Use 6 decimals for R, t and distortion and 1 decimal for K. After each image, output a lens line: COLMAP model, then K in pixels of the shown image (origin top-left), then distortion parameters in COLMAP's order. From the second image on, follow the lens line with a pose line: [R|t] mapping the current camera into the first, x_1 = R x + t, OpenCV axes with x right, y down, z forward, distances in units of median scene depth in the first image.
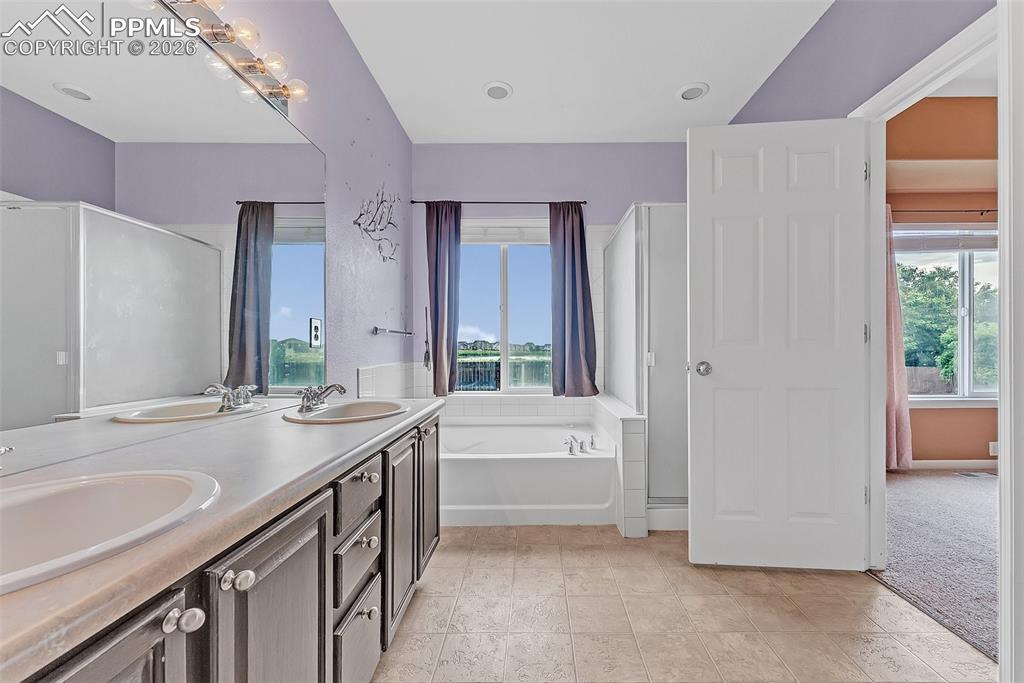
lens RADIAL K [[422.3, 0, 516.3], [0, 422.3, 347.1], [0, 0, 1]] dist [-0.001766, -0.000272]
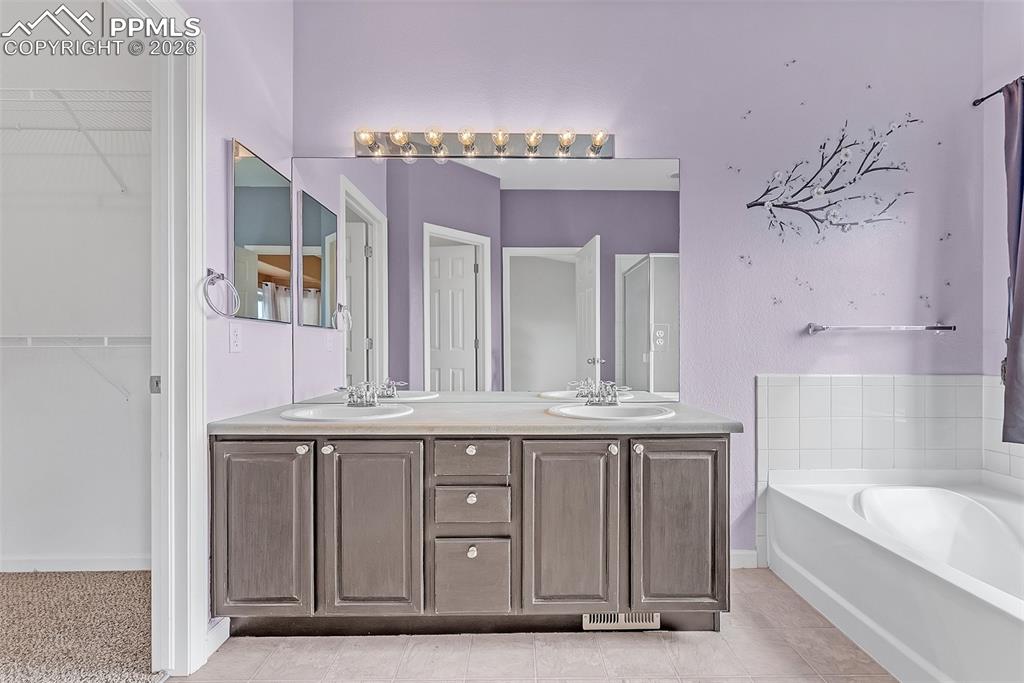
lens RADIAL K [[459.6, 0, 540.1], [0, 459.6, 347.4], [0, 0, 1]] dist [-0.002457, -0.000259]
pose [[0.018528, -0.004910, -0.999816, 0.535497], [0.002694, 0.999985, -0.004861, -0.005124], [0.999825, -0.002603, 0.018541, 0.551818]]
